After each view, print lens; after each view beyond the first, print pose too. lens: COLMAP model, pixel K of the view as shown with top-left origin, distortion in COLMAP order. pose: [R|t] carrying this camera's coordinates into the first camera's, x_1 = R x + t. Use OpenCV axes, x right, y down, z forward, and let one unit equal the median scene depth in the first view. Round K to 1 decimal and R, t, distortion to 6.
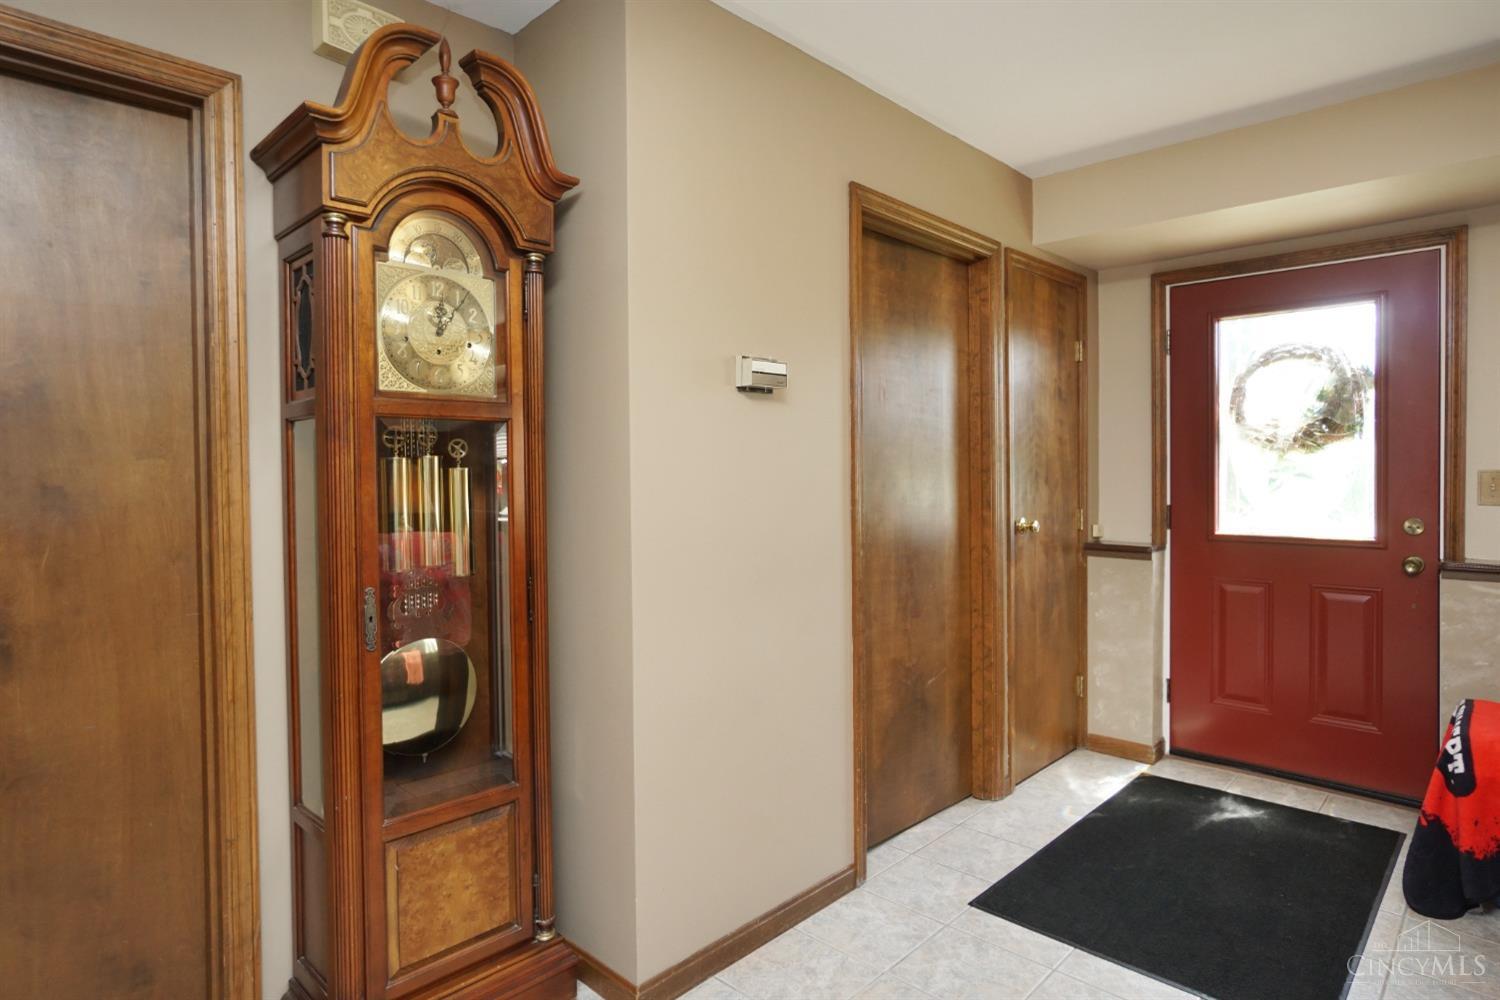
lens RADIAL K [[843.3, 0, 752.4], [0, 843.3, 480.6], [0, 0, 1]] dist [0.000002, 0.000526]
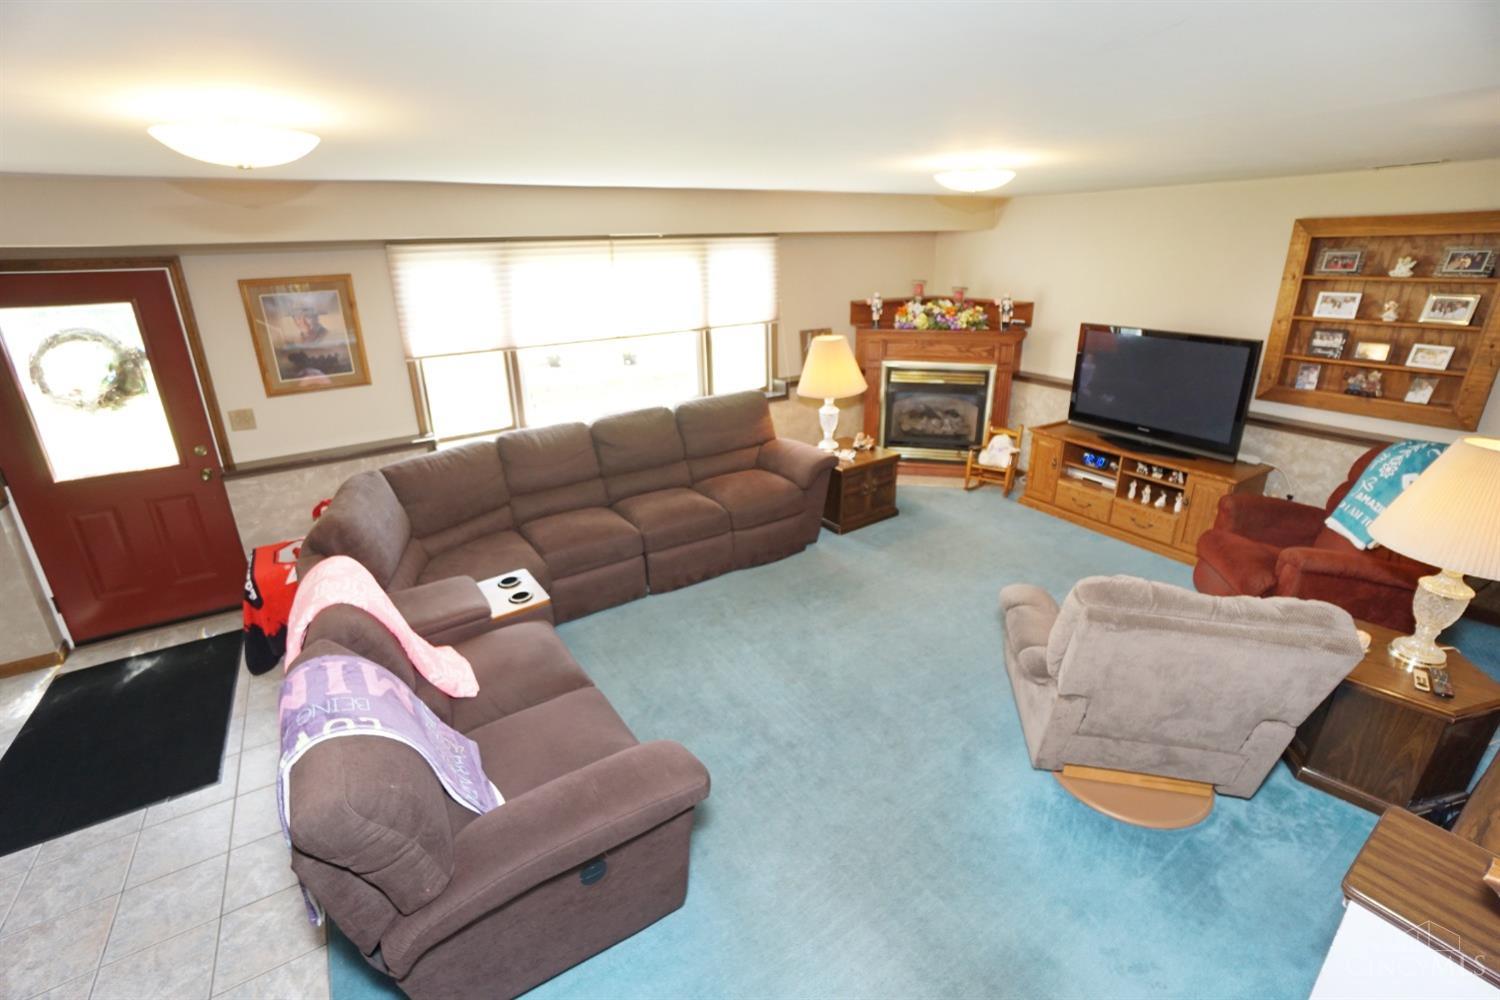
lens RADIAL K [[659.4, 0, 741.4], [0, 659.4, 483.4], [0, 0, 1]] dist [-0.066758, 0.022745]
pose [[0.242997, -0.313138, 0.918094, -0.084271], [0.037692, 0.948796, 0.313633, -0.216129], [-0.969295, -0.041607, 0.242357, -0.271841]]
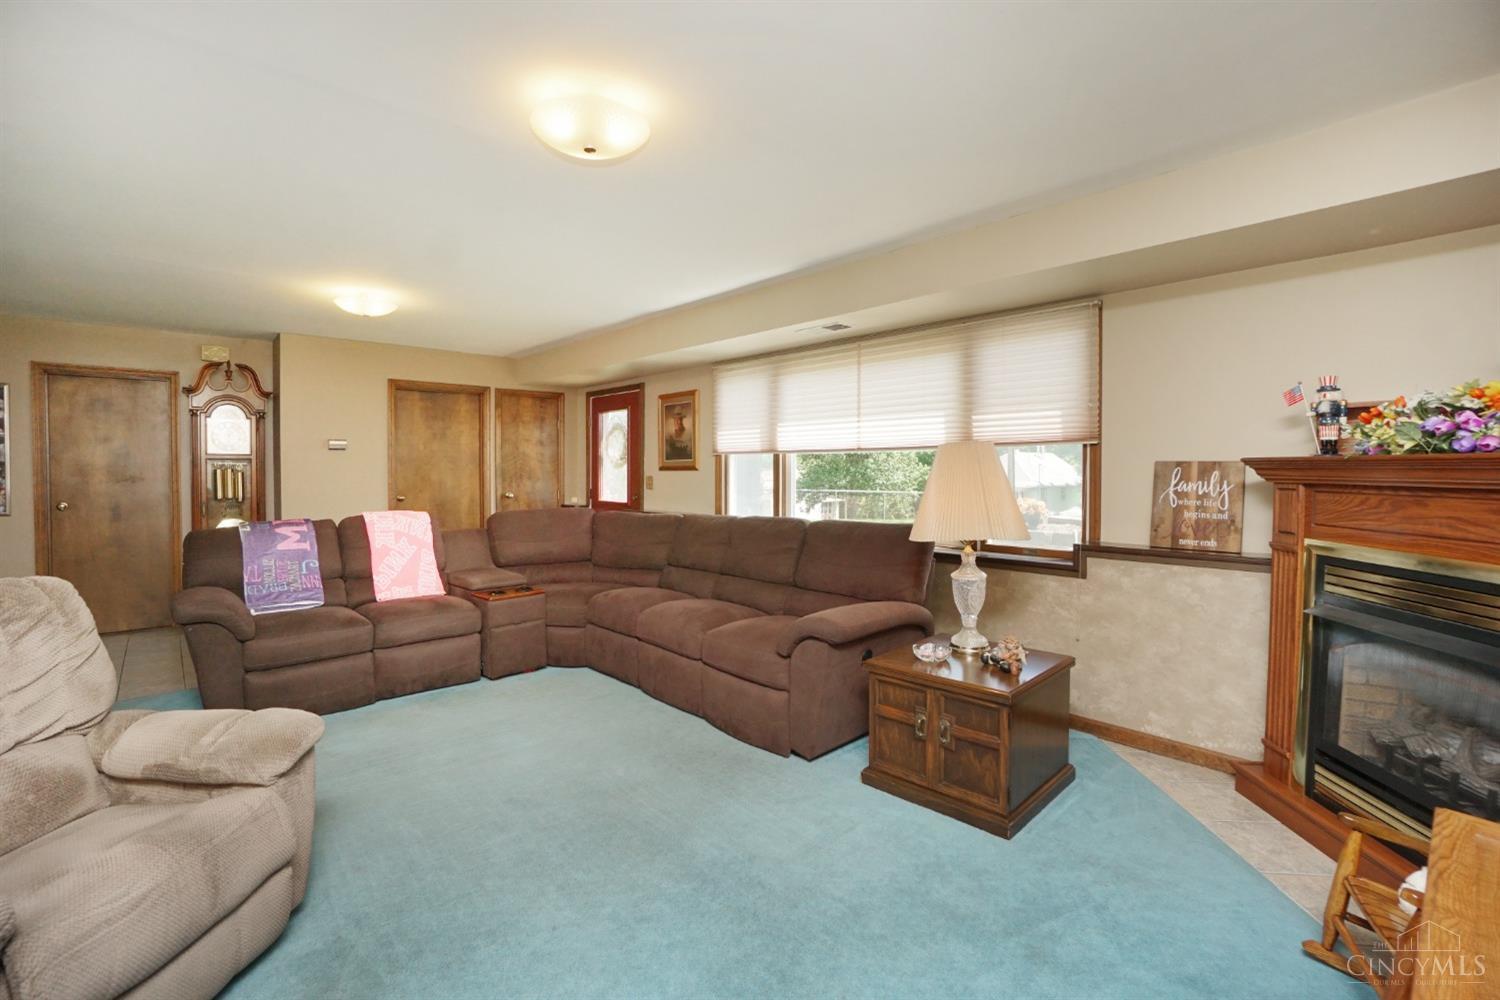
lens RADIAL K [[659.4, 0, 741.4], [0, 659.4, 483.4], [0, 0, 1]] dist [-0.066758, 0.022745]
pose [[0.997713, 0.010561, -0.066763, 1.208869], [-0.010141, 0.999927, 0.006641, -0.004370], [0.066828, -0.005949, 0.997747, -0.969601]]
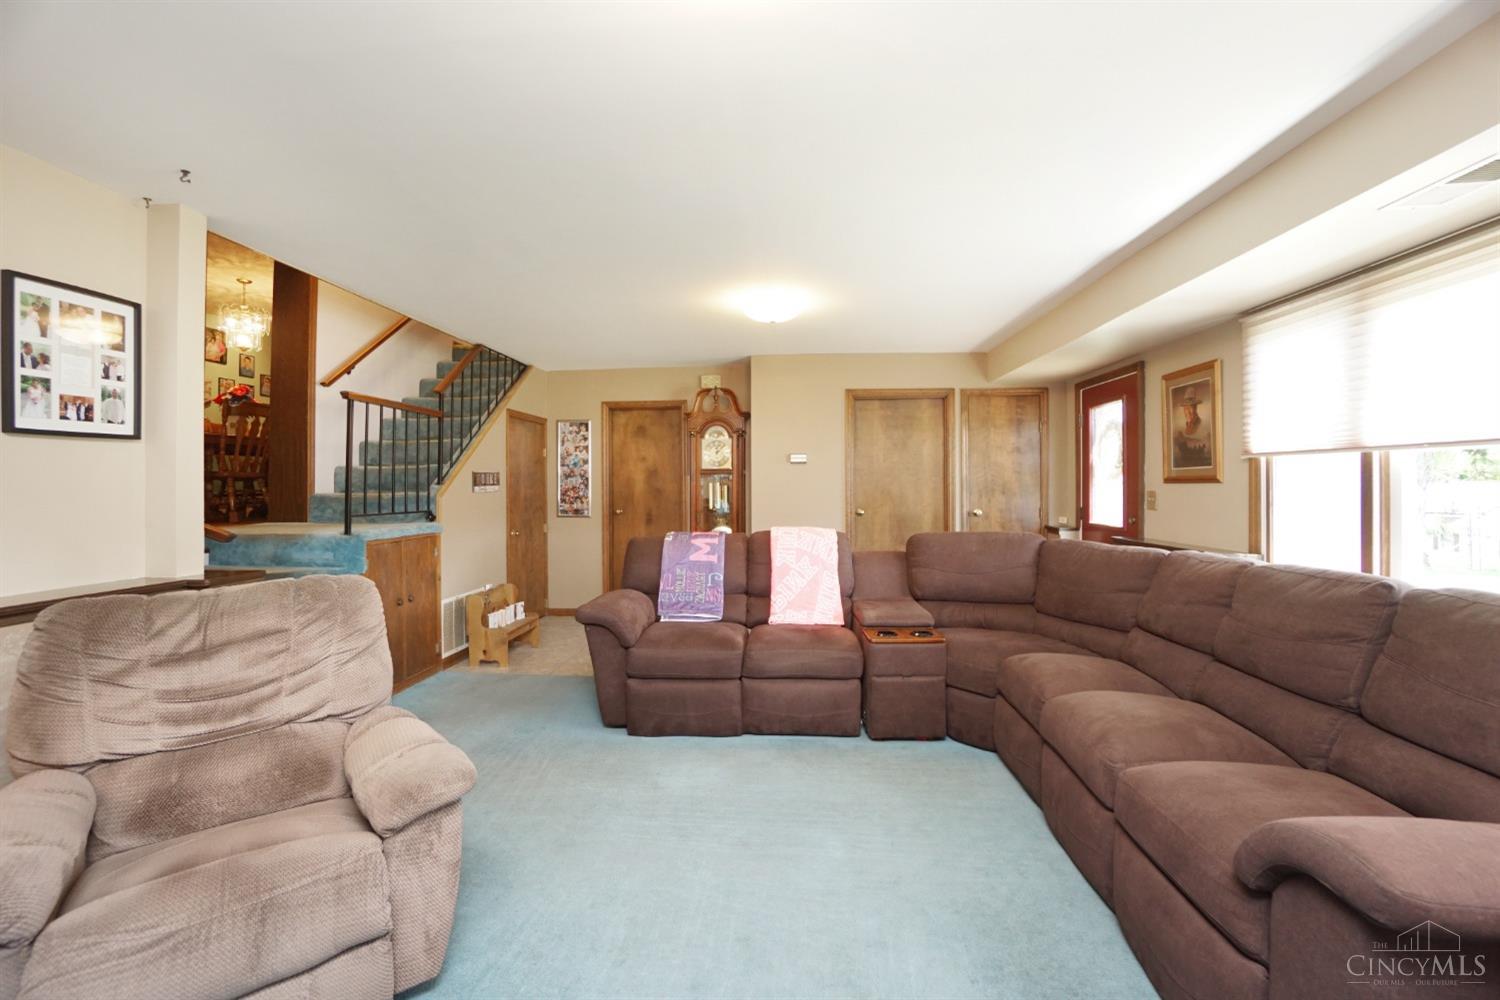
lens RADIAL K [[659.4, 0, 741.4], [0, 659.4, 483.4], [0, 0, 1]] dist [-0.066758, 0.022745]
pose [[0.629583, 0.006721, -0.776904, 1.313053], [-0.014318, 0.999893, -0.002952, -0.009705], [0.776801, 0.012982, 0.629612, -0.569802]]
